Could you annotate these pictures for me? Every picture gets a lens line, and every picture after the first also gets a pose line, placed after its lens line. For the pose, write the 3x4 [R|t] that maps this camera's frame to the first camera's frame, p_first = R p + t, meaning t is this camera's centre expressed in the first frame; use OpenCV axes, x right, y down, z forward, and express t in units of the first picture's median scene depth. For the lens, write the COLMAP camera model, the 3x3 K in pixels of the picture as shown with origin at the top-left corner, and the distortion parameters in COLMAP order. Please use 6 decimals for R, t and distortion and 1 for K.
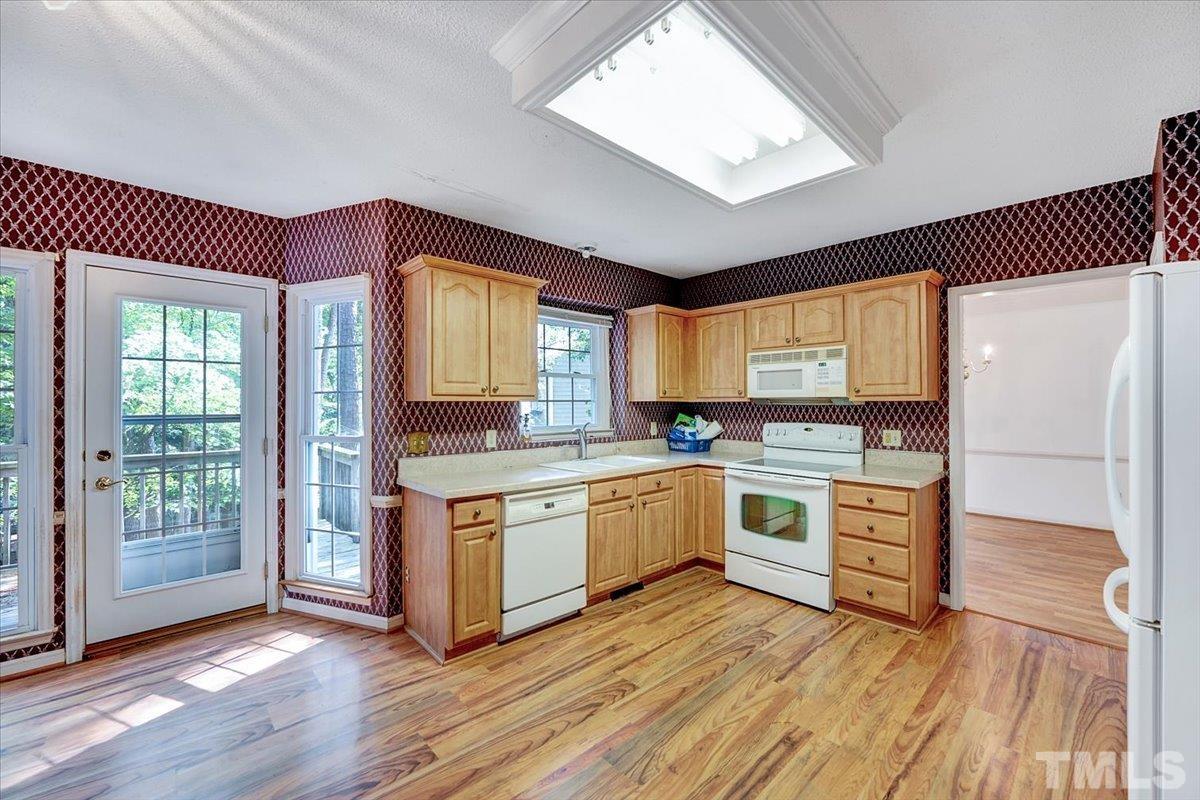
lens RADIAL K [[483.3, 0, 597.8], [0, 483.3, 400.4], [0, 0, 1]] dist [-0.013484, 0.000375]
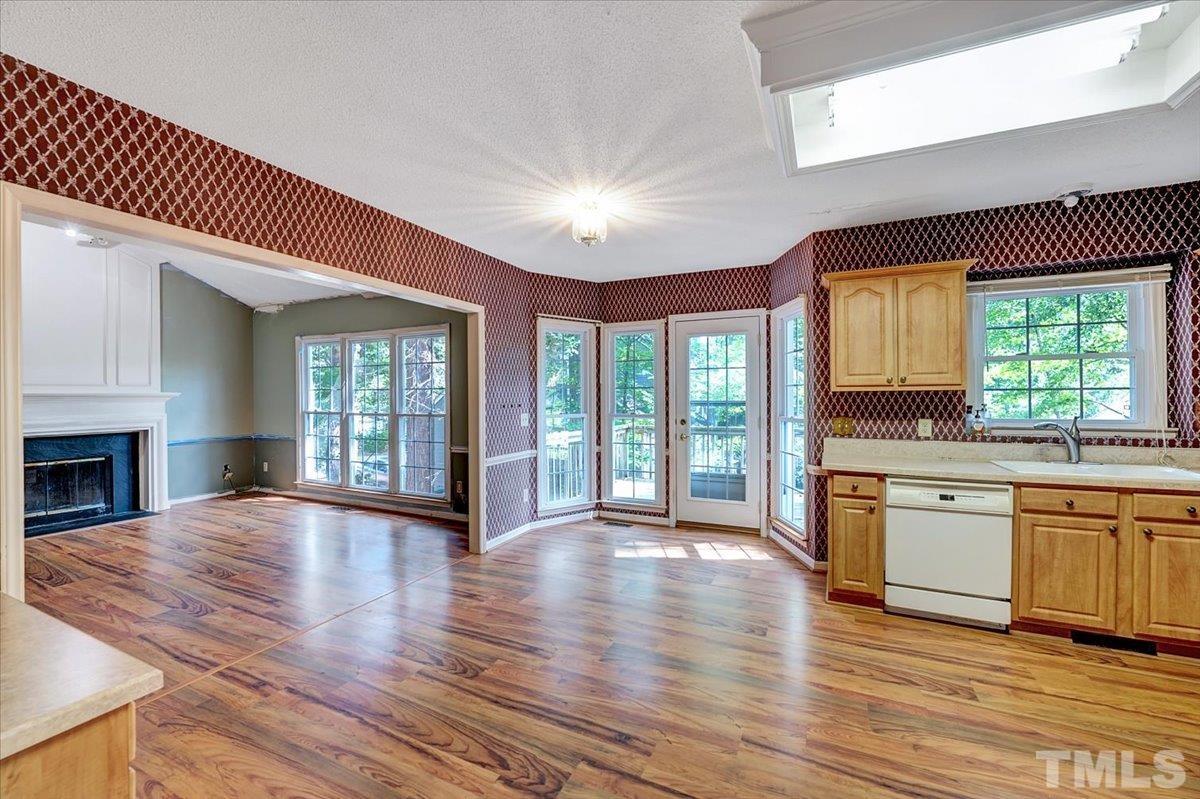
lens RADIAL K [[474.7, 0, 597.2], [0, 474.7, 397.9], [0, 0, 1]] dist [-0.011106, -0.000260]
pose [[0.369633, 0.004232, -0.929168, 0.483970], [0.011036, 0.999899, 0.008944, 0.000620], [0.929112, -0.013561, 0.369549, -0.000946]]
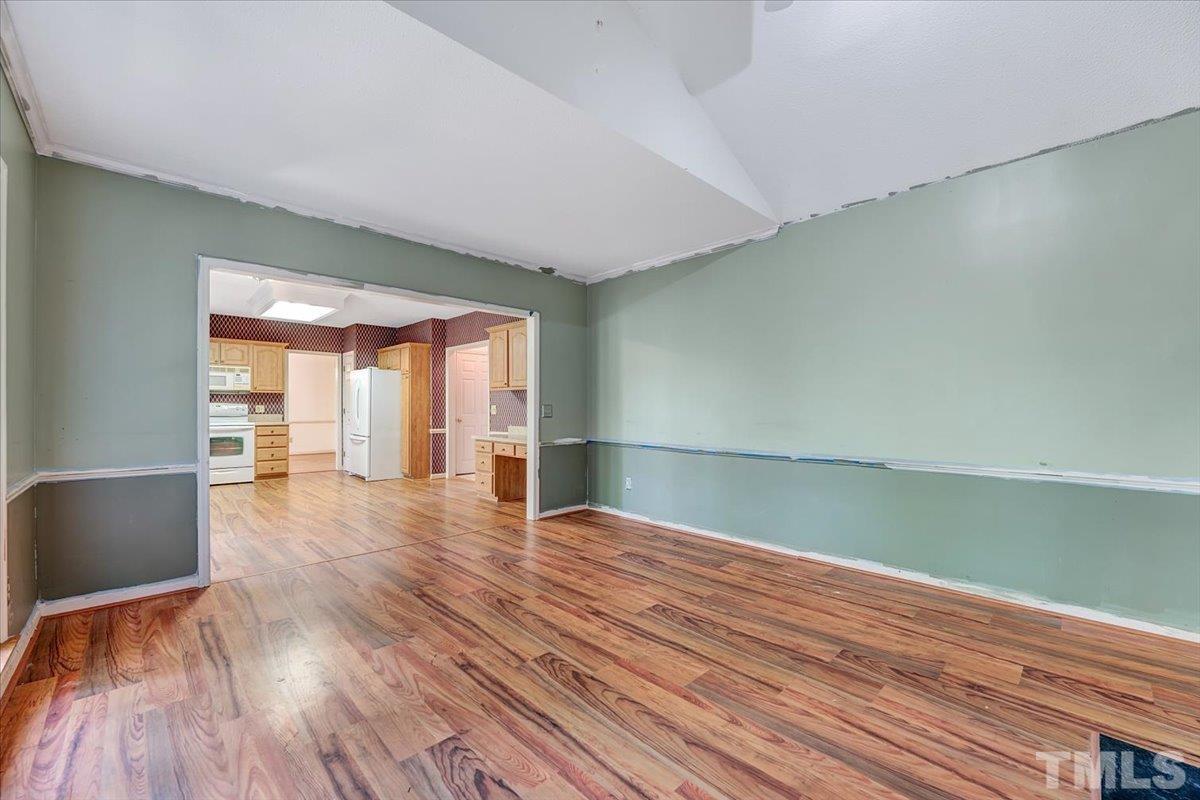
lens RADIAL K [[481.4, 0, 593.9], [0, 481.4, 406.7], [0, 0, 1]] dist [-0.009329, 0.000029]
pose [[-0.010394, 0.000672, 0.999946, -1.889777], [-0.009220, 0.999957, -0.000768, 0.060394], [-0.999903, -0.009227, -0.010387, -0.639062]]
